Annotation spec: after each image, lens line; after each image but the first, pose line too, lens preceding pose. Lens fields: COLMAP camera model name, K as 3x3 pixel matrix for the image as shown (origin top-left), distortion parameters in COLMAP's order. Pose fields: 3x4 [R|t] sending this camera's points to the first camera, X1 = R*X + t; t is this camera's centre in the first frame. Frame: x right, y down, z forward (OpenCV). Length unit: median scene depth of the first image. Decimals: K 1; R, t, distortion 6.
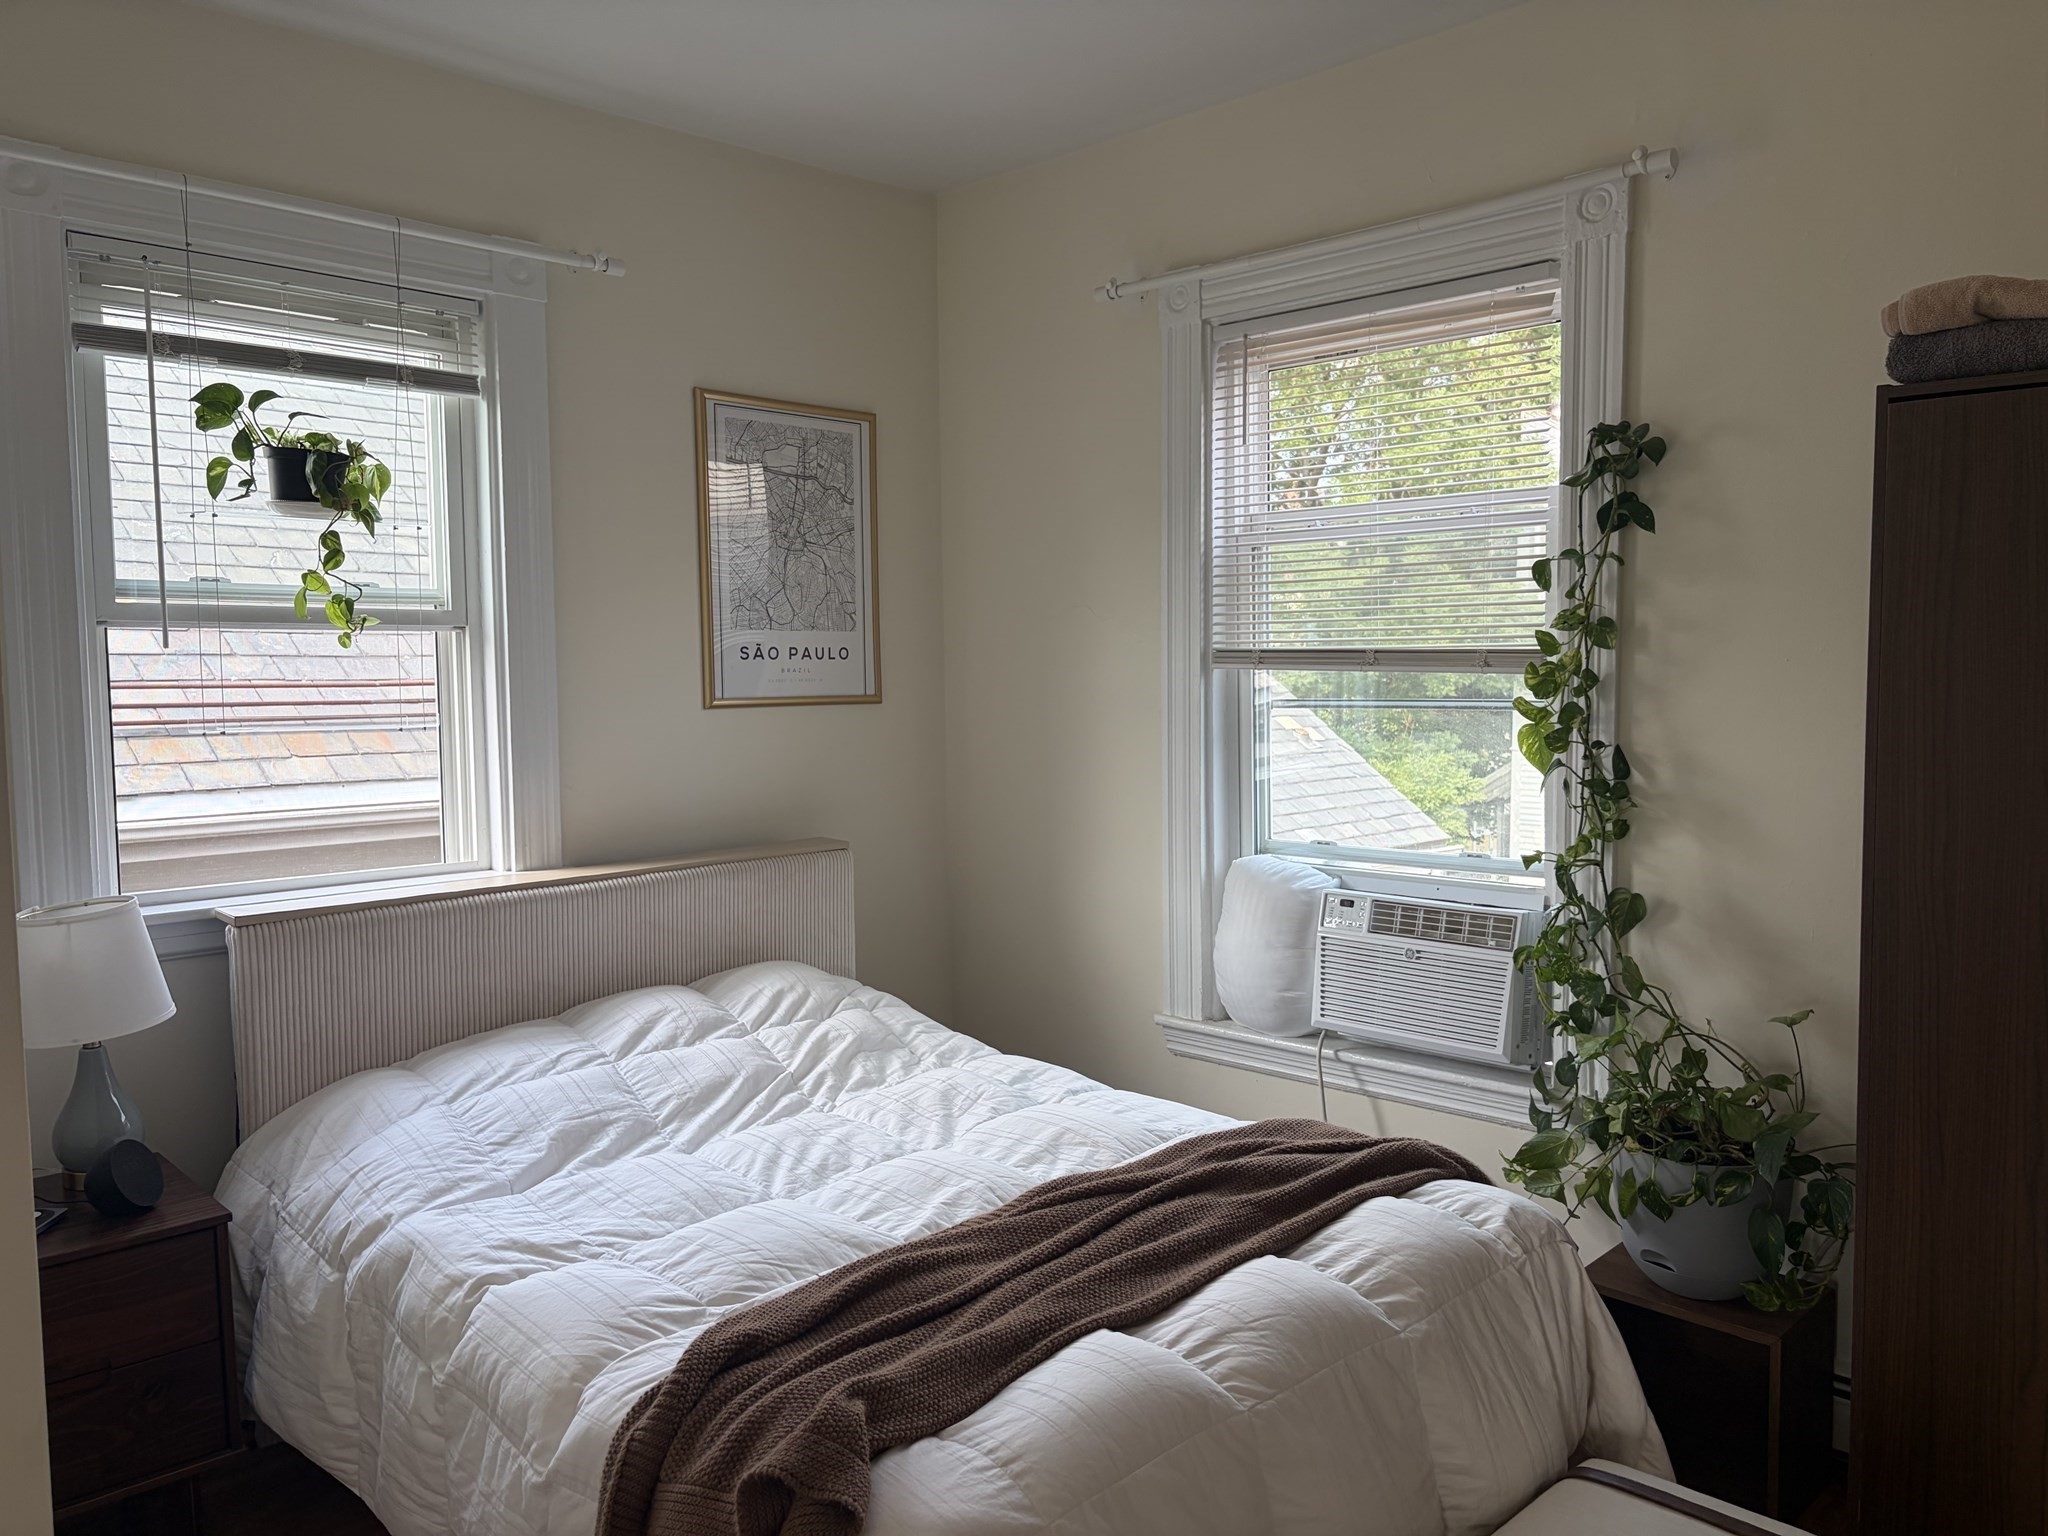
lens RADIAL K [[1480.1, 0, 1024.0], [0, 1480.1, 768.0], [0, 0, 1]] dist [0.042143, -0.046585]
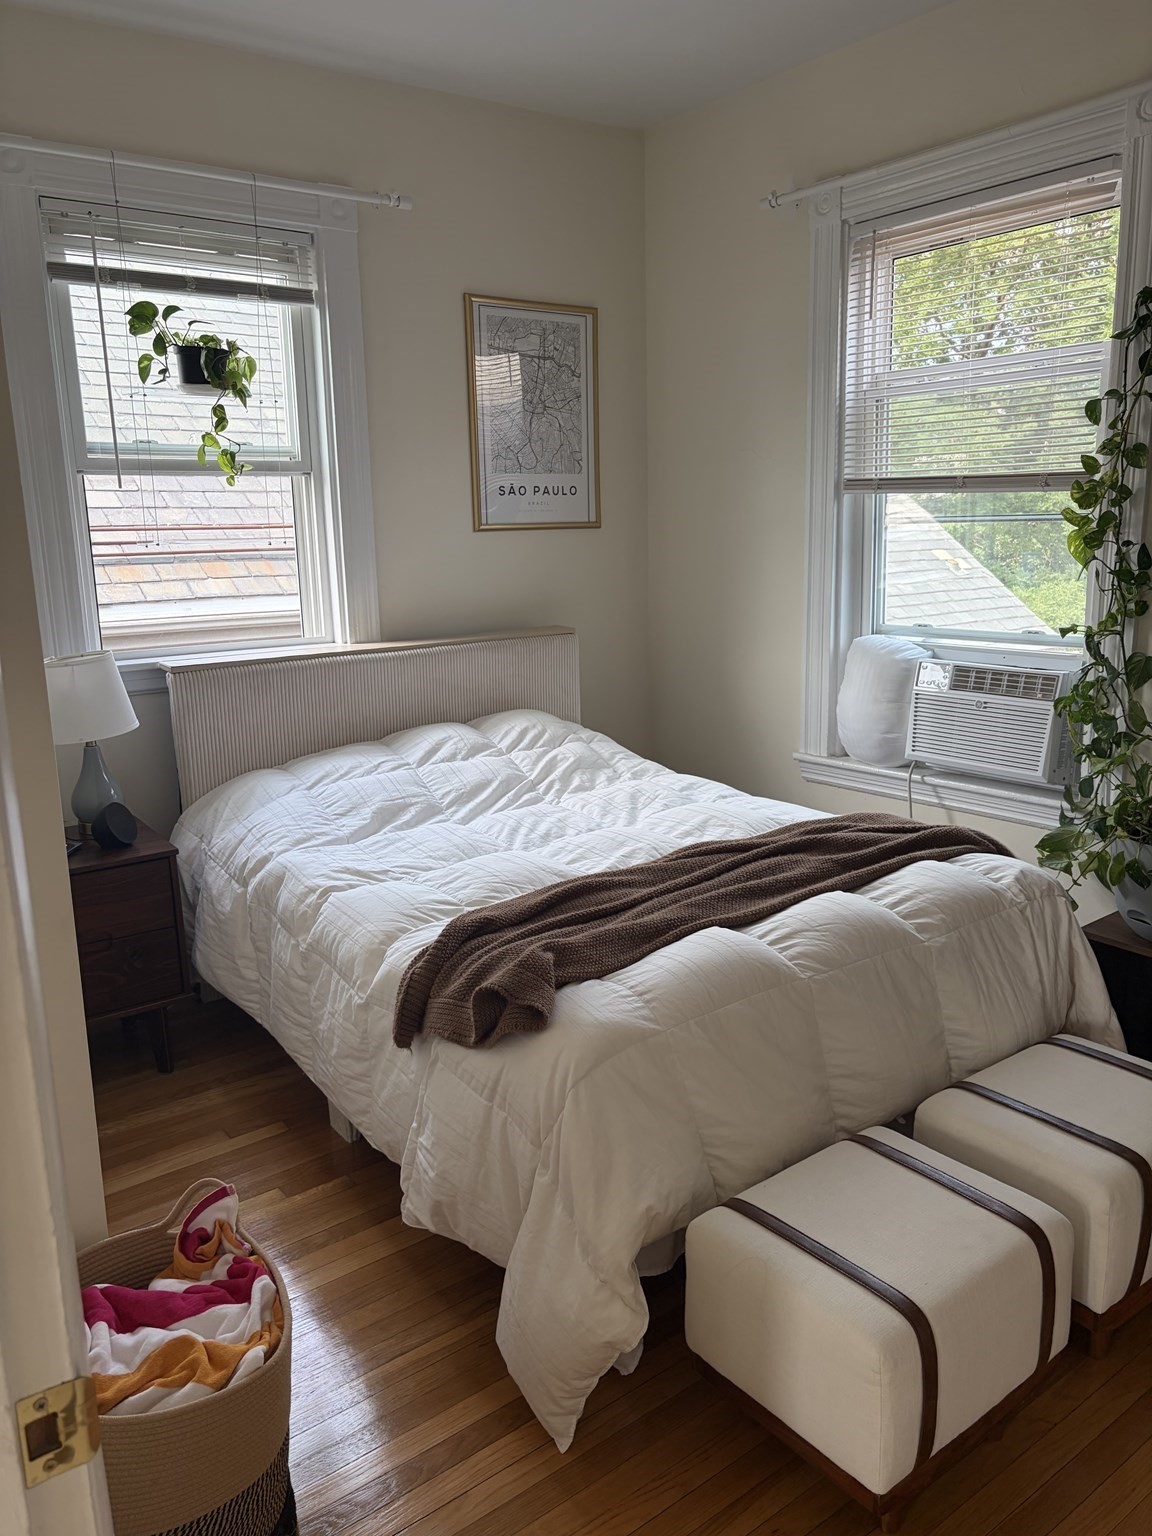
lens RADIAL K [[1136.0, 0, 576.0], [0, 1136.0, 768.0], [0, 0, 1]] dist [0.013887, -0.008797]
pose [[0.988090, 0.019961, -0.152575, 0.060763], [0.001446, 0.990301, 0.138928, 0.040496], [0.153869, -0.137494, 0.978478, -0.091473]]
